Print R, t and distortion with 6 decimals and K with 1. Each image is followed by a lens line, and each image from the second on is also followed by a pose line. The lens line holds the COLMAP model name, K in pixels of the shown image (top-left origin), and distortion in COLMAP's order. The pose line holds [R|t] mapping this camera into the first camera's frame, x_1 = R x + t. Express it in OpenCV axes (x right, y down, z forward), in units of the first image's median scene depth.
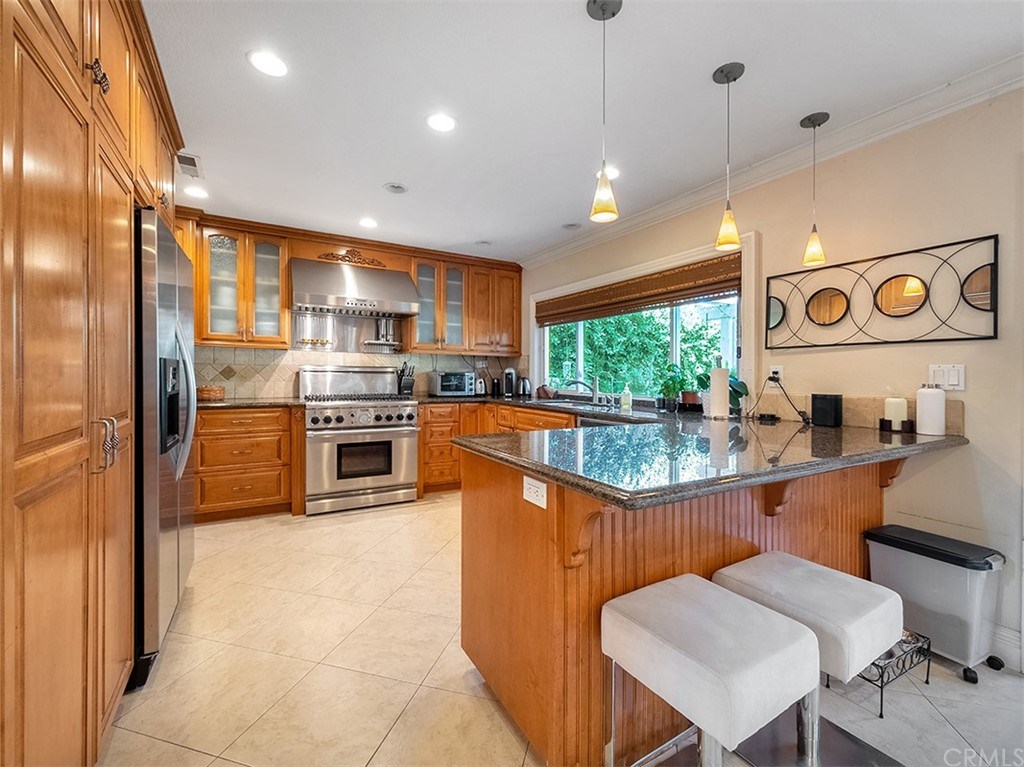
lens RADIAL K [[439.2, 0, 505.9], [0, 439.2, 382.9], [0, 0, 1]] dist [0.000060, 0.000547]
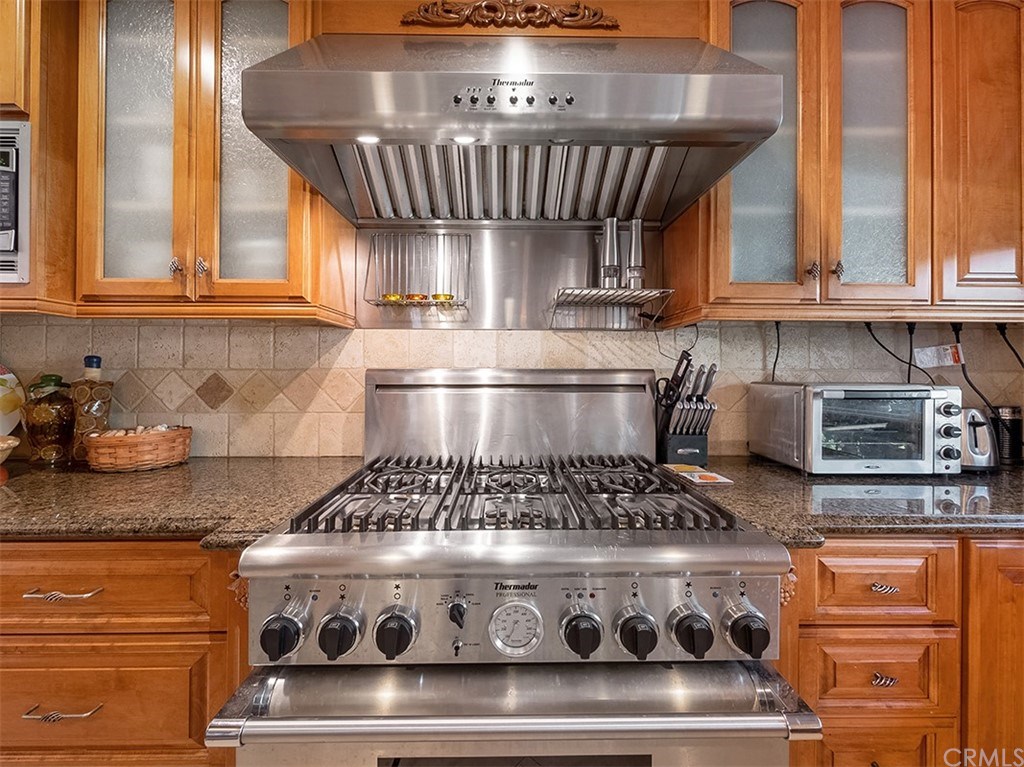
lens RADIAL K [[439.2, 0, 502.7], [0, 439.2, 379.4], [0, 0, 1]] dist [0.000060, 0.000547]
pose [[0.871870, -0.001560, -0.489734, -0.205913], [-0.003366, 0.999952, -0.009178, -0.028595], [0.489725, 0.009650, 0.871823, 0.736558]]
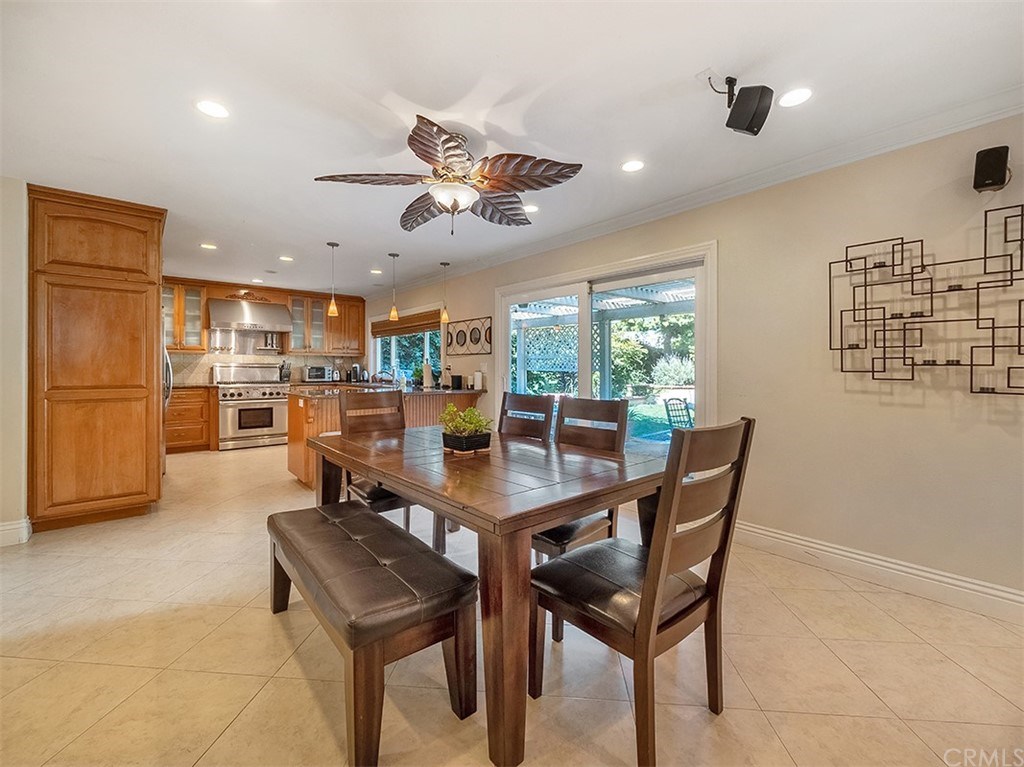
lens RADIAL K [[439.2, 0, 491.7], [0, 439.2, 369.1], [0, 0, 1]] dist [0.000060, 0.000547]
pose [[0.988532, -0.008465, 0.150775, 0.294875], [0.010771, 0.999837, -0.014486, 0.016099], [-0.150628, 0.015944, 0.988462, -0.741308]]
